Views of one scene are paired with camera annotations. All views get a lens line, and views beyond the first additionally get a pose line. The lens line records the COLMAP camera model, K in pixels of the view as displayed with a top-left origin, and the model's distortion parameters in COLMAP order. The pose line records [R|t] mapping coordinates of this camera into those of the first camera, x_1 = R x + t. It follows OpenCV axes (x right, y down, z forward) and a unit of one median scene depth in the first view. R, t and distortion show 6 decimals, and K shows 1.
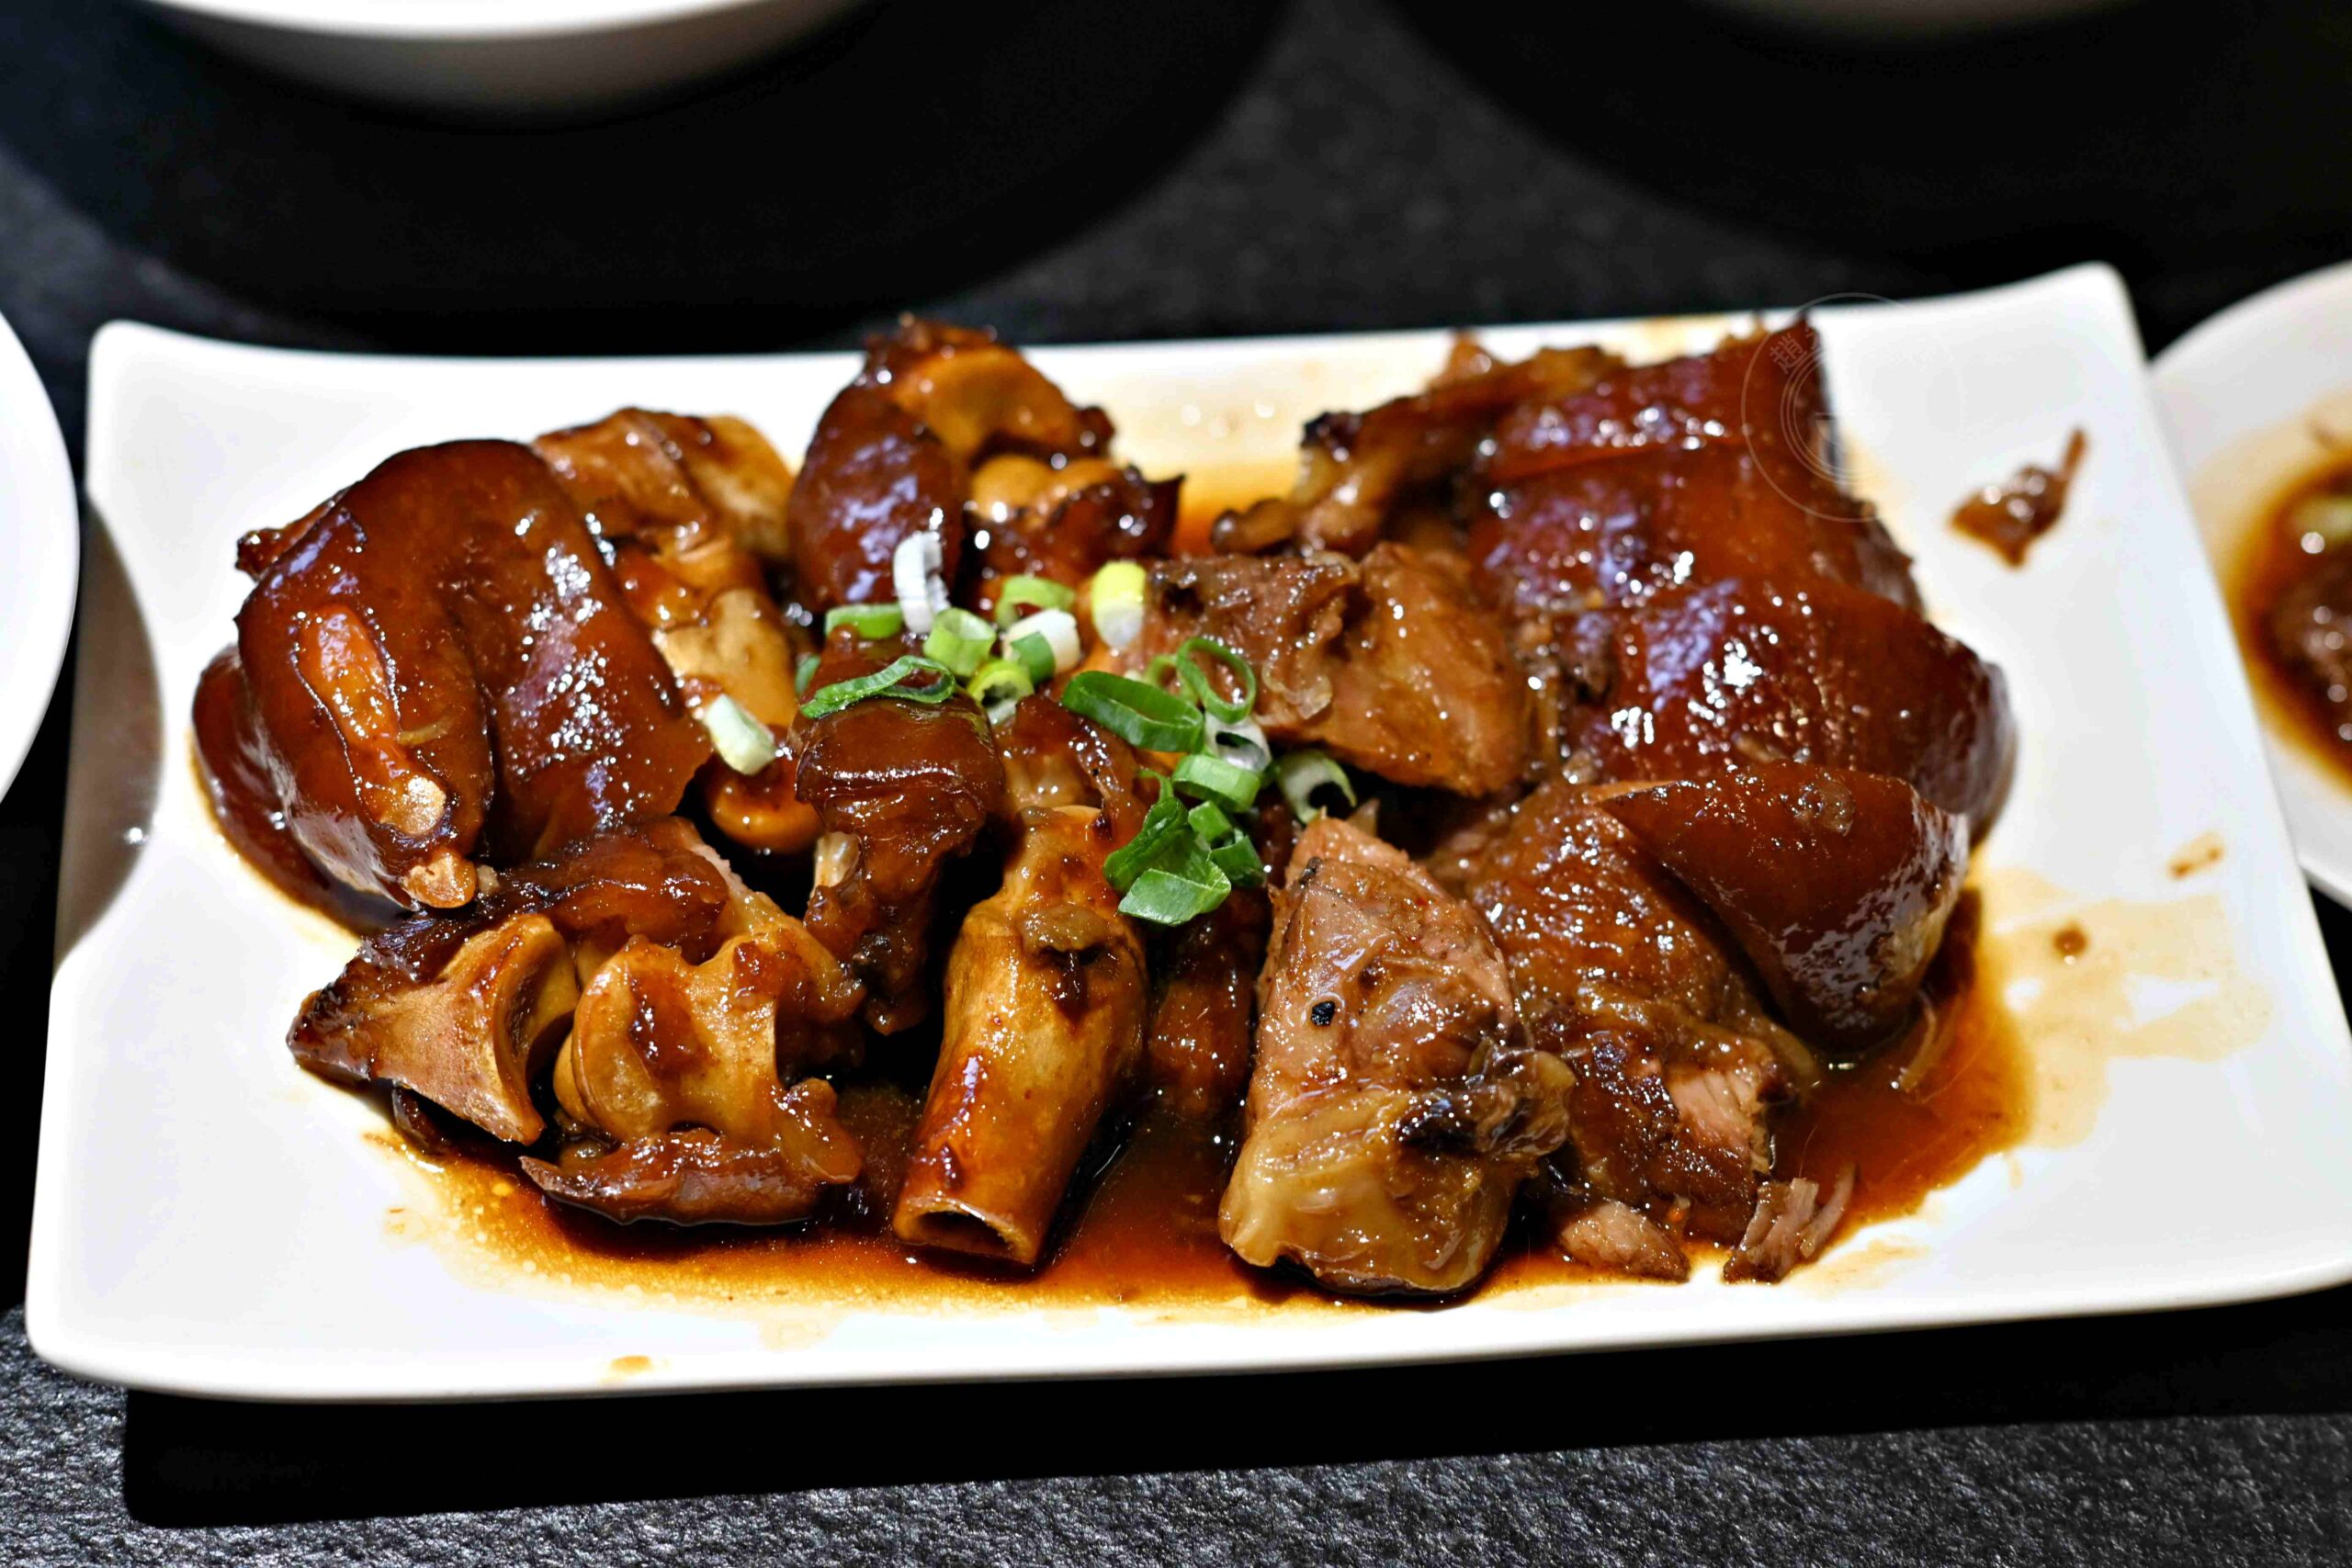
lens RADIAL K [[4573.9, 0, 1189.2], [0, 4573.9, 787.8], [0, 0, 1]] dist [0.015688, 0.000000]
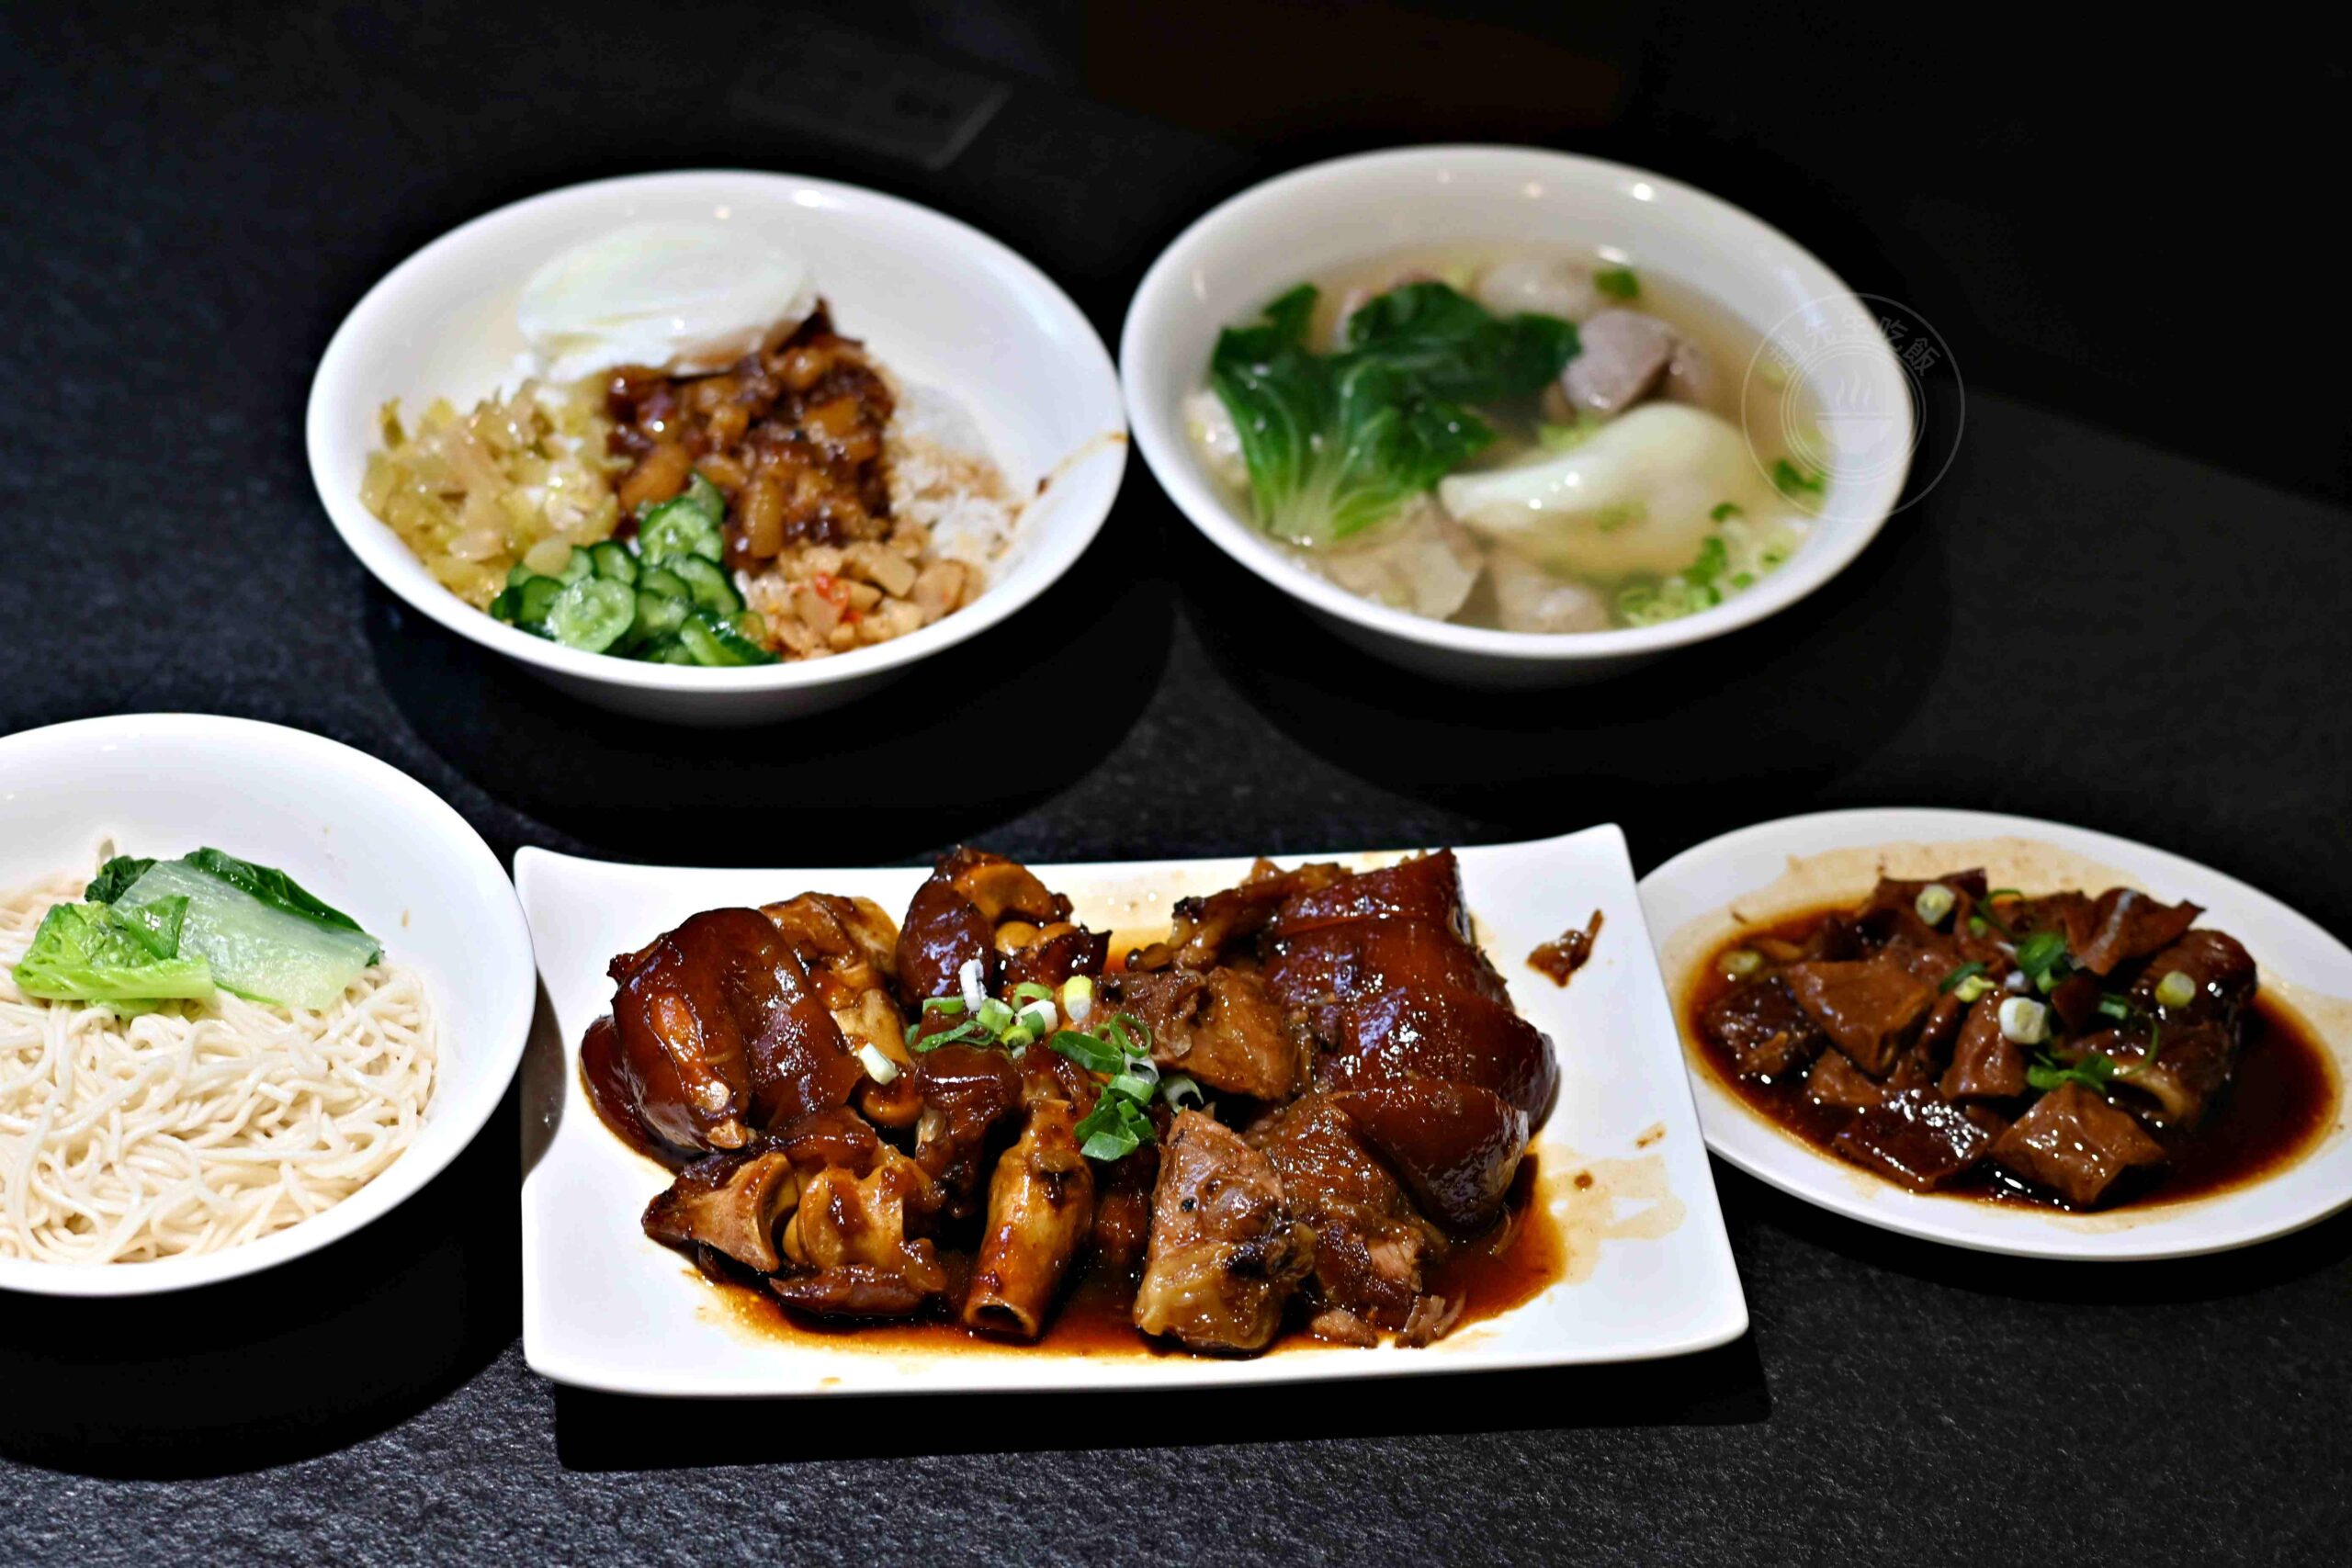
lens RADIAL K [[4573.9, 0, 1107.1], [0, 4573.9, 794.0], [0, 0, 1]] dist [0.015688, 0.000000]
pose [[0.999744, 0.008510, 0.020975, -0.045204], [-0.005988, 0.993055, -0.117498, 0.100919], [-0.021829, 0.117342, 0.992852, -0.907525]]
